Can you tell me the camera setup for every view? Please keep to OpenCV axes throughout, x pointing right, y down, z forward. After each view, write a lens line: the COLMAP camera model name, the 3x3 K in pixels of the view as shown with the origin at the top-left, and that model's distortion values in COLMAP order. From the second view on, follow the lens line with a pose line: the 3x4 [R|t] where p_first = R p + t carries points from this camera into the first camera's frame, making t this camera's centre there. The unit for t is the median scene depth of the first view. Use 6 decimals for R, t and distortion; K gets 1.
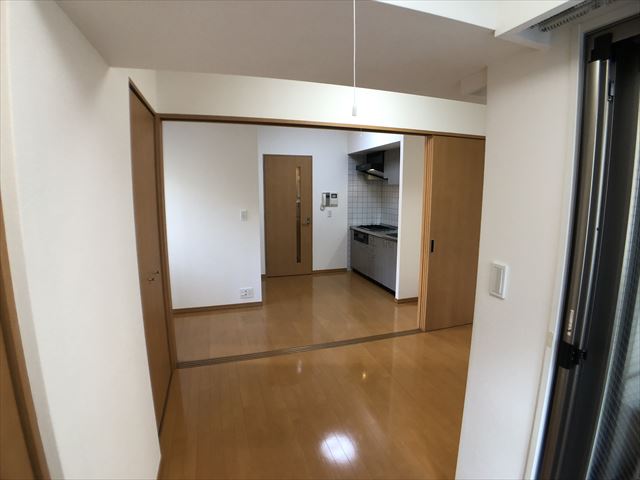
lens RADIAL K [[341.9, 0, 321.6], [0, 341.9, 240.2], [0, 0, 1]] dist [-0.077608, 0.000435]
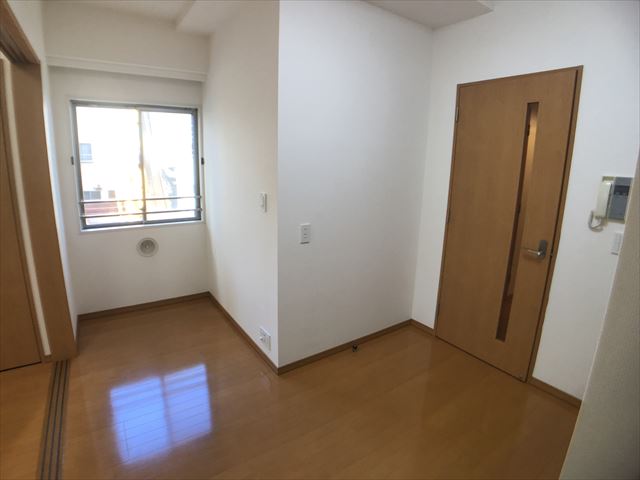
lens RADIAL K [[341.9, 0, 319.9], [0, 341.9, 243.1], [0, 0, 1]] dist [-0.077608, 0.000435]
pose [[0.286376, 0.222362, -0.931957, 0.224396], [-0.164261, 0.969689, 0.180890, -0.088370], [0.943932, 0.101282, 0.314221, 0.651364]]
